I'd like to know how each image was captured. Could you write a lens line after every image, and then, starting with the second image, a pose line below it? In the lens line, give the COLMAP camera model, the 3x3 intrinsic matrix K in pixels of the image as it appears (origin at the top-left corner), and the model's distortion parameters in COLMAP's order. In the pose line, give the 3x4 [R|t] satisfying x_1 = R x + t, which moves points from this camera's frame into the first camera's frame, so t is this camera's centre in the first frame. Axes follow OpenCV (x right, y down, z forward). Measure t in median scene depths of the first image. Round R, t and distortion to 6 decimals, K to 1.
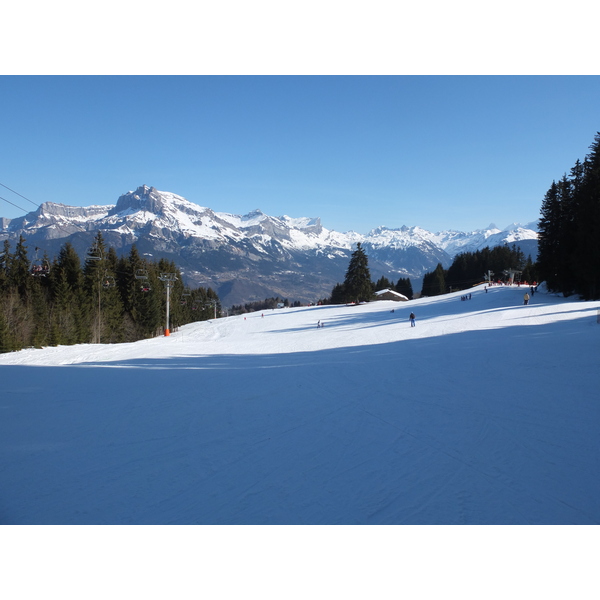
lens RADIAL K [[459.3, 0, 307.4], [0, 459.3, 290.5], [0, 0, 1]] dist [-0.065510, 0.038589]
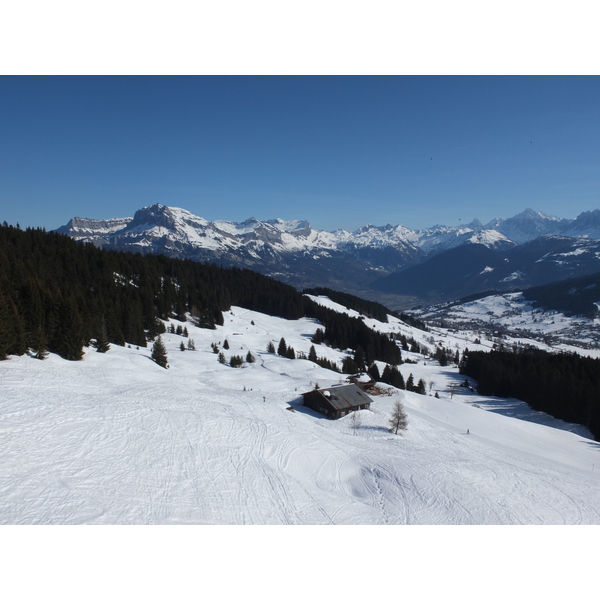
lens RADIAL K [[459.3, 0, 307.4], [0, 459.3, 290.5], [0, 0, 1]] dist [-0.065510, 0.038589]
pose [[0.999878, -0.015573, -0.000940, 0.033321], [0.015588, 0.999694, 0.019205, -0.014710], [0.000640, -0.019218, 0.999815, -0.192217]]
